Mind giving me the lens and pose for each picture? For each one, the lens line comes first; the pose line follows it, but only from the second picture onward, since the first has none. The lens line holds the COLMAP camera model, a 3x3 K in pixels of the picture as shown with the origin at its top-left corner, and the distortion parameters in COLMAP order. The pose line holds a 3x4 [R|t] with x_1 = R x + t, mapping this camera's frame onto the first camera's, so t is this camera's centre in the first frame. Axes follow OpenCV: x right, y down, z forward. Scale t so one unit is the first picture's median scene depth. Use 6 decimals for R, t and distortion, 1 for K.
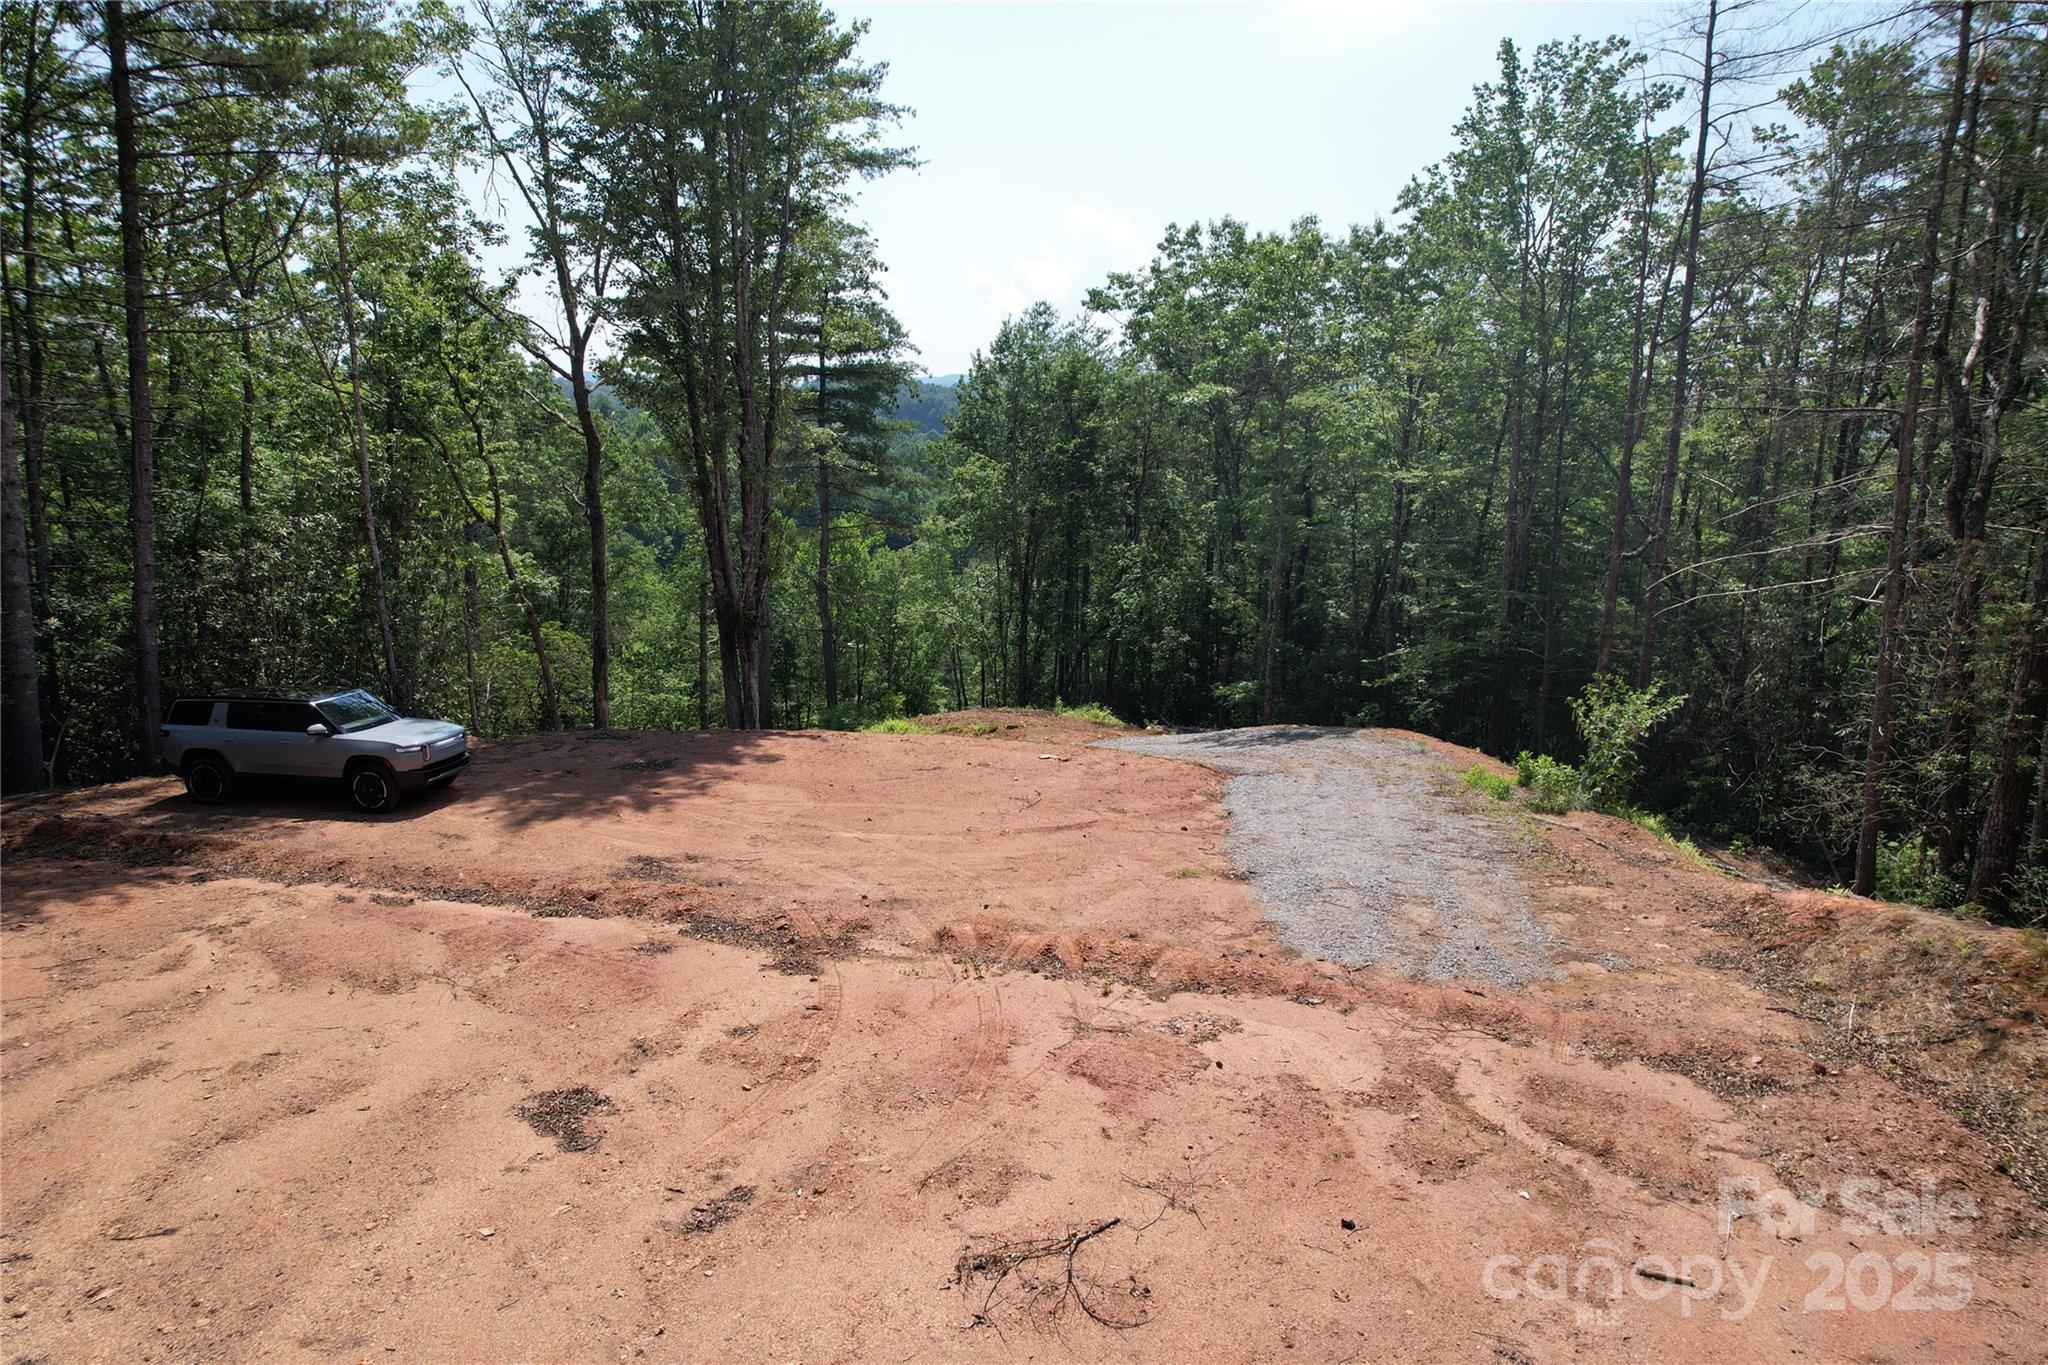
lens RADIAL K [[1328.1, 0, 1024.0], [0, 1328.1, 682.5], [0, 0, 1]] dist [-0.006280, -0.007011]
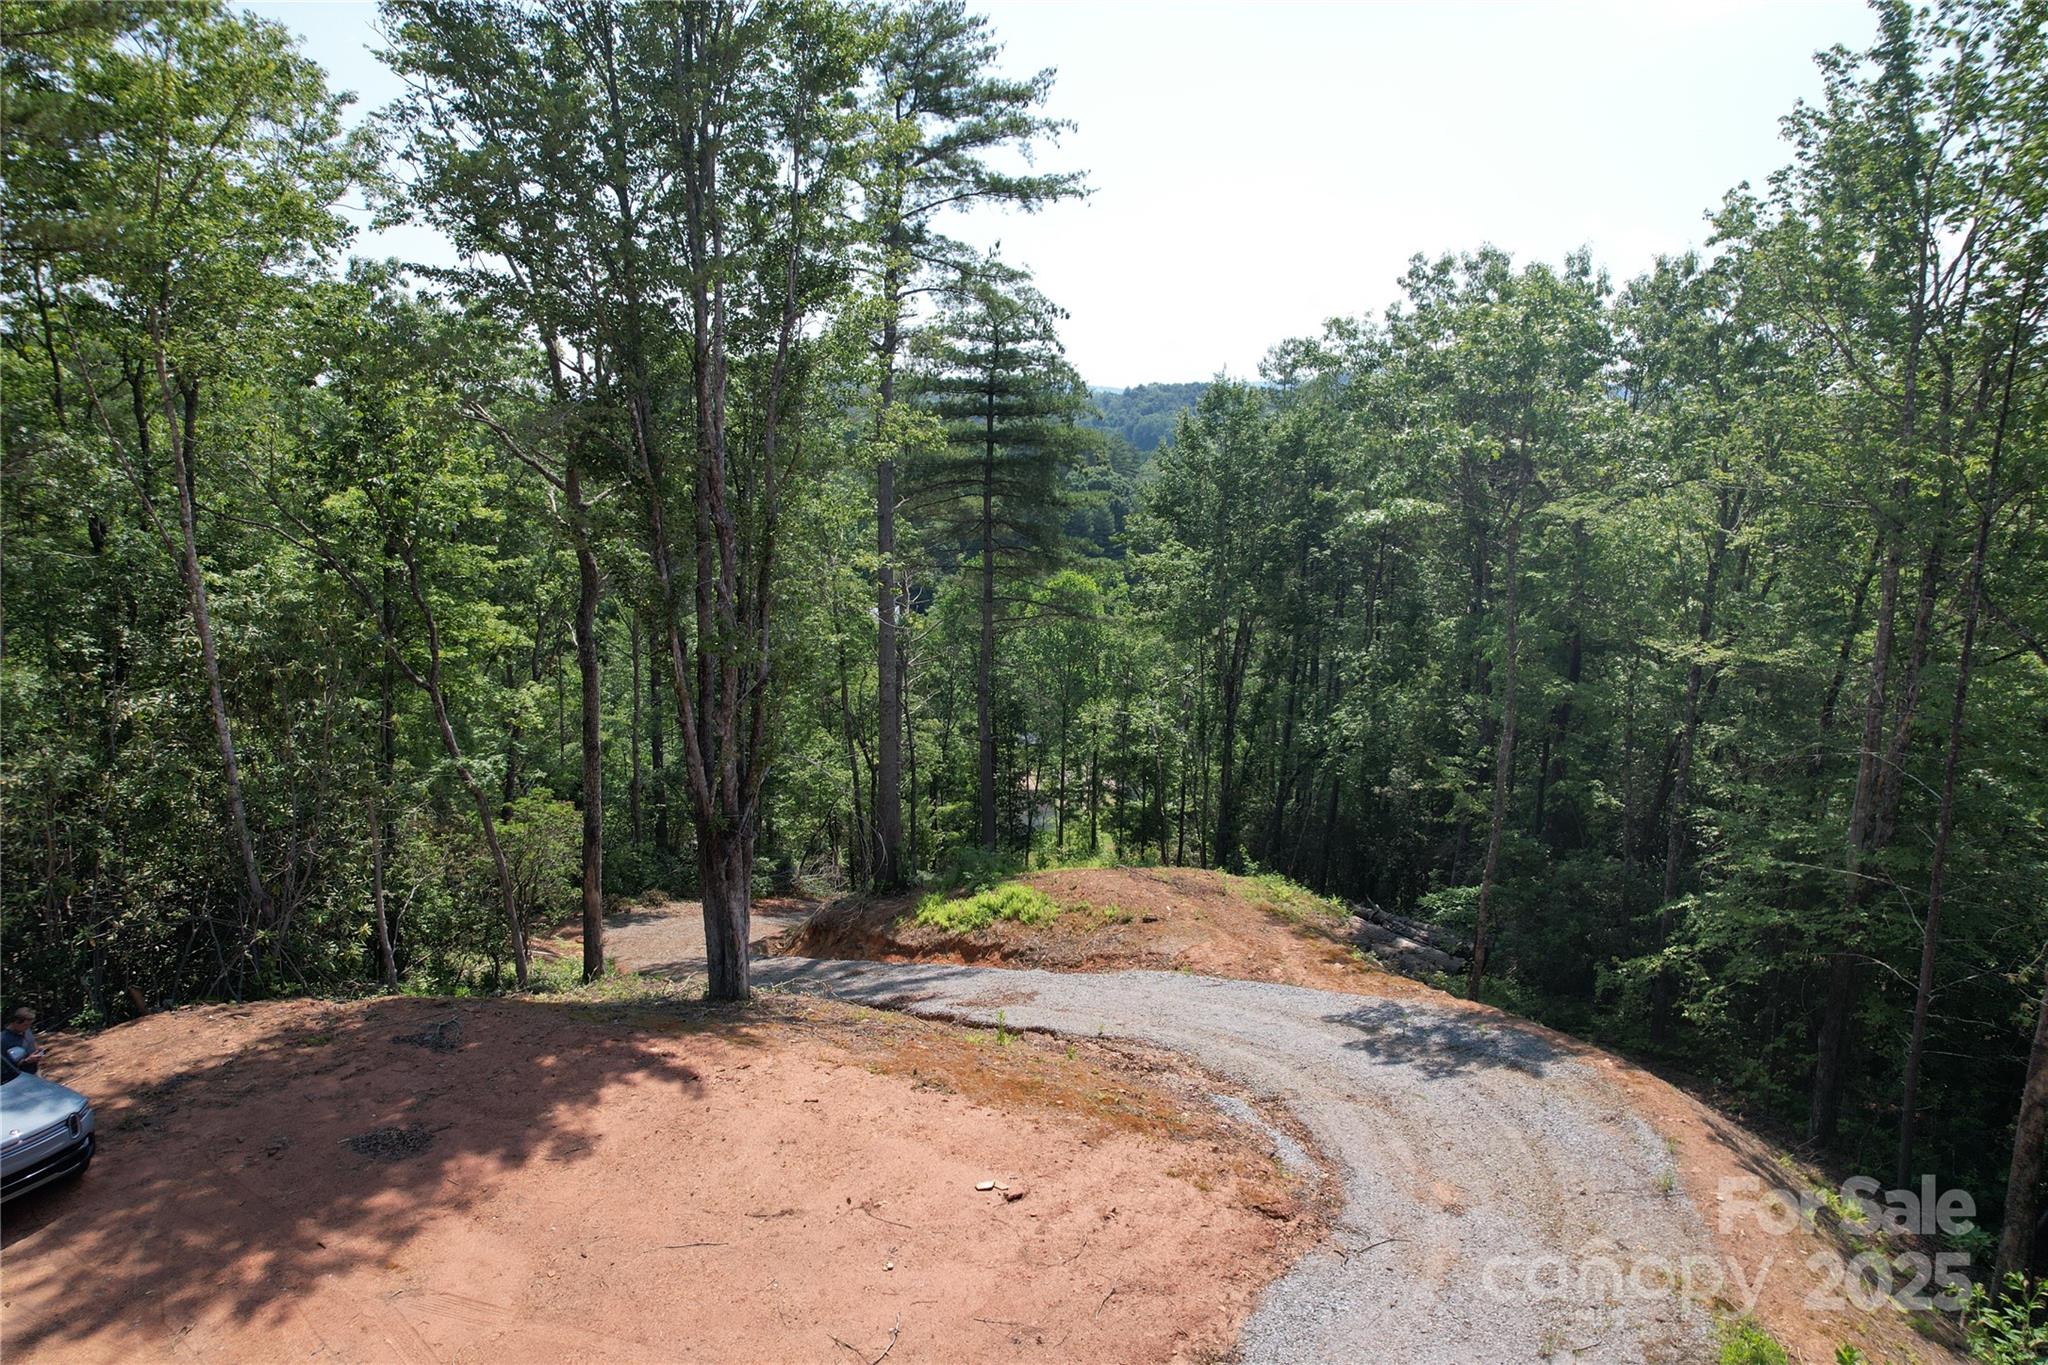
lens RADIAL K [[1328.1, 0, 1024.0], [0, 1328.1, 682.5], [0, 0, 1]] dist [-0.006280, -0.007011]
pose [[0.972003, 0.044920, -0.230633, 0.083483], [-0.046138, 0.998935, 0.000112, -0.091556], [0.230393, 0.010532, 0.973041, 0.210095]]
